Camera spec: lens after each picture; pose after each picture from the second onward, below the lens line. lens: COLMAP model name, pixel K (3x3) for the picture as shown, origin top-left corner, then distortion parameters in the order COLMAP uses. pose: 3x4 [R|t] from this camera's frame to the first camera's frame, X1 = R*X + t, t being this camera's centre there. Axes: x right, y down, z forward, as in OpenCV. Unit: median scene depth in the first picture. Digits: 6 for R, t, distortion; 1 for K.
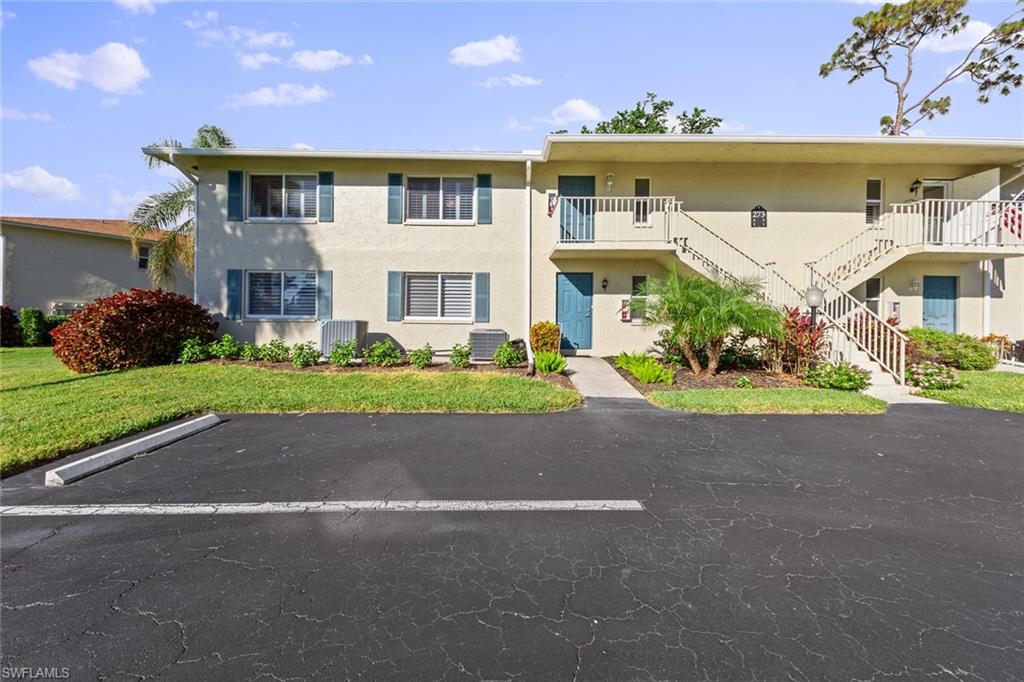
lens RADIAL K [[400.7, 0, 512.8], [0, 400.7, 328.2], [0, 0, 1]] dist [0.001342, -0.000002]
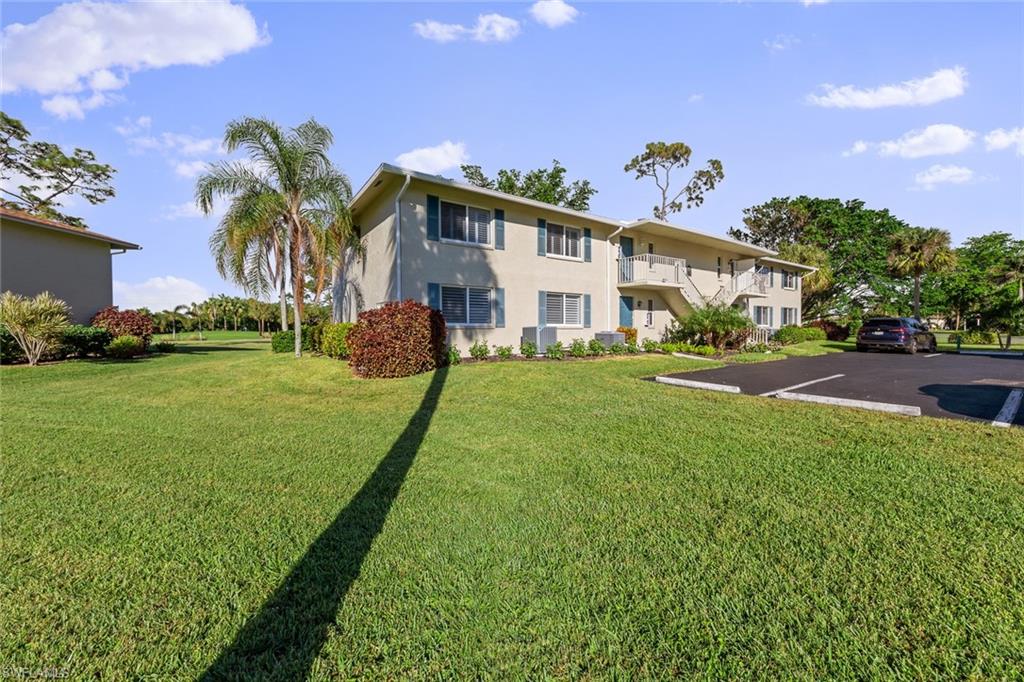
lens RADIAL K [[400.7, 0, 512.8], [0, 400.7, 328.2], [0, 0, 1]] dist [0.001342, -0.000002]
pose [[0.814465, -0.006995, 0.580171, -1.161168], [0.017311, 0.999775, -0.012247, 0.000034], [-0.579955, 0.020018, 0.814403, -0.043747]]
